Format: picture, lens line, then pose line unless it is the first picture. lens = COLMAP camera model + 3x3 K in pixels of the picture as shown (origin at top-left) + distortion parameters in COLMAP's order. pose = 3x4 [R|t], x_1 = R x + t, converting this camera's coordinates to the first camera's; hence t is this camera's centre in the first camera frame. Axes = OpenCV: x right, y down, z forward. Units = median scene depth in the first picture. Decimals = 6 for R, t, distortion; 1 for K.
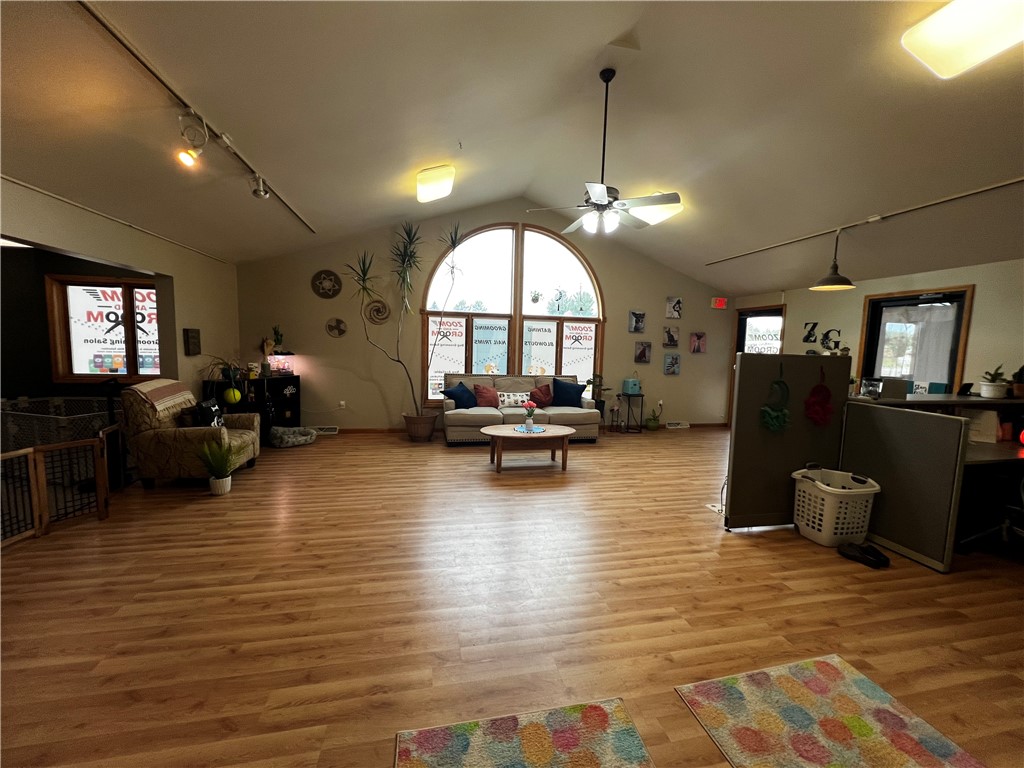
lens RADIAL K [[409.2, 0, 512.0], [0, 409.2, 384.0], [0, 0, 1]] dist [-0.000700, -0.000413]
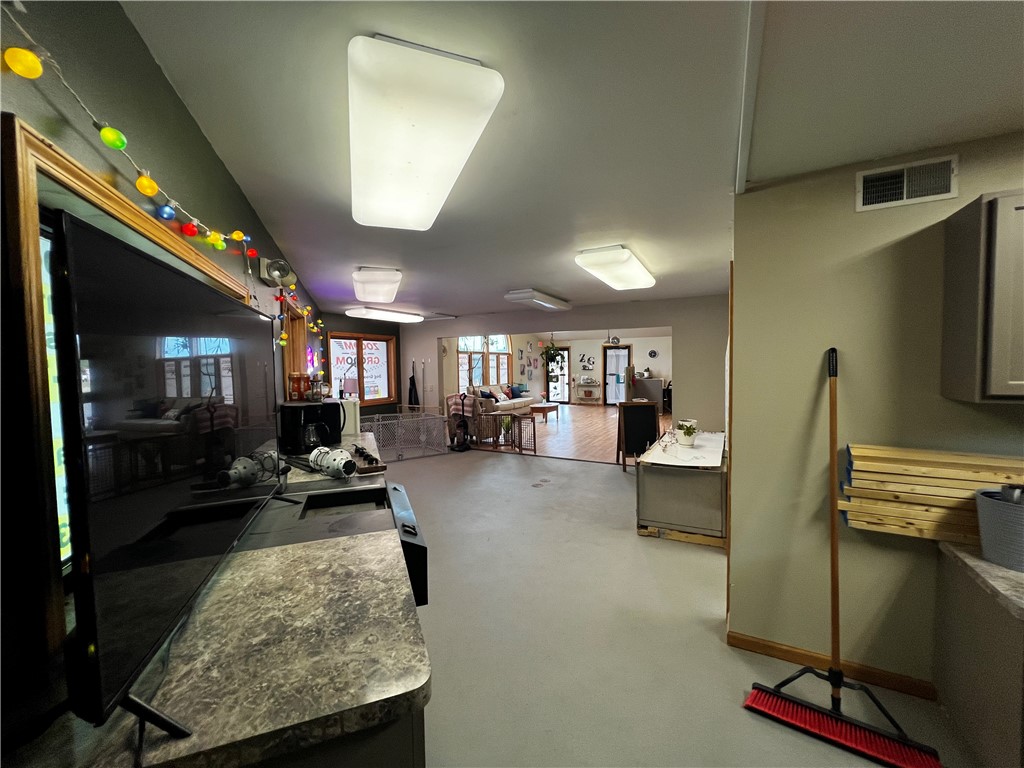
lens RADIAL K [[409.2, 0, 512.0], [0, 409.2, 384.0], [0, 0, 1]] dist [-0.000700, -0.000413]
pose [[0.644202, -0.072871, 0.761376, -1.689145], [0.107341, 0.994213, 0.004334, -0.030320], [-0.757285, 0.078935, 0.648296, -0.322754]]
